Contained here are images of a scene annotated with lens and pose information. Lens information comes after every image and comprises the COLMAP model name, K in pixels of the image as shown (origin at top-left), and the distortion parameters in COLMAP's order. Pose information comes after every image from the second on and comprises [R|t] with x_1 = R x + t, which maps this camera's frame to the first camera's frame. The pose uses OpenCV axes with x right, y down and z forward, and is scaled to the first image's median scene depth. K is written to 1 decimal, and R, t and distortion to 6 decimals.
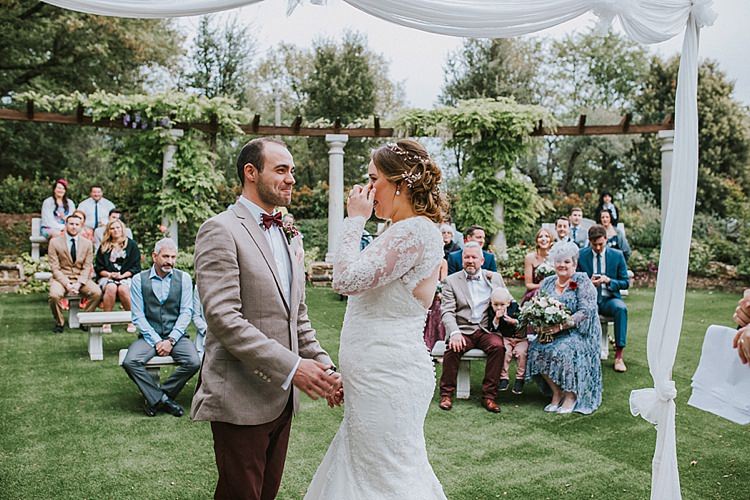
lens RADIAL K [[729.8, 0, 370.8], [0, 729.8, 245.5], [0, 0, 1]] dist [-0.016725, 0.000000]
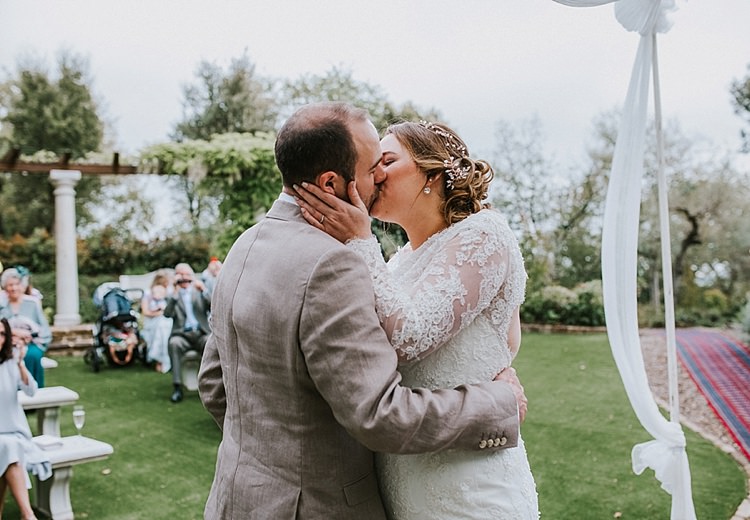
lens RADIAL K [[761.4, 0, 384.7], [0, 761.4, 252.5], [0, 0, 1]] dist [-0.013390, 0.000000]
pose [[0.916945, -0.025696, 0.398186, -0.061223], [0.049774, 0.997496, -0.050251, 0.001074], [-0.395897, 0.065897, 0.915927, 0.075571]]
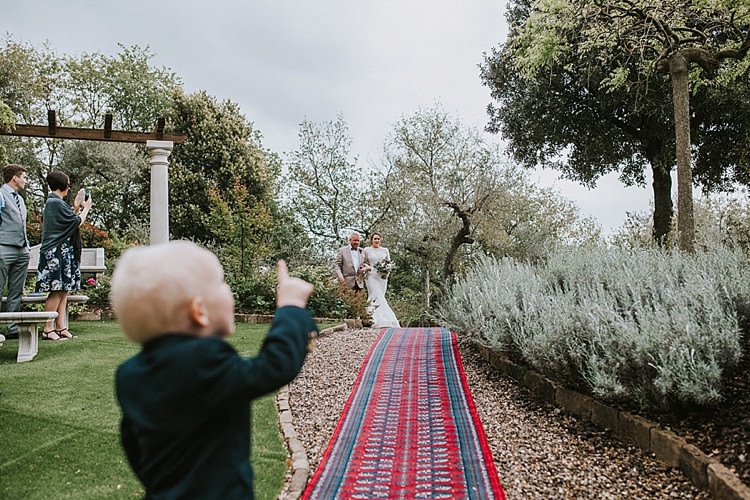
lens RADIAL K [[729.8, 0, 362.4], [0, 729.8, 238.6], [0, 0, 1]] dist [-0.016725, 0.000000]
pose [[0.839198, 0.028503, 0.543079, 0.141468], [0.024293, 0.995664, -0.089794, 0.039726], [-0.543283, 0.088548, 0.834867, 0.151301]]
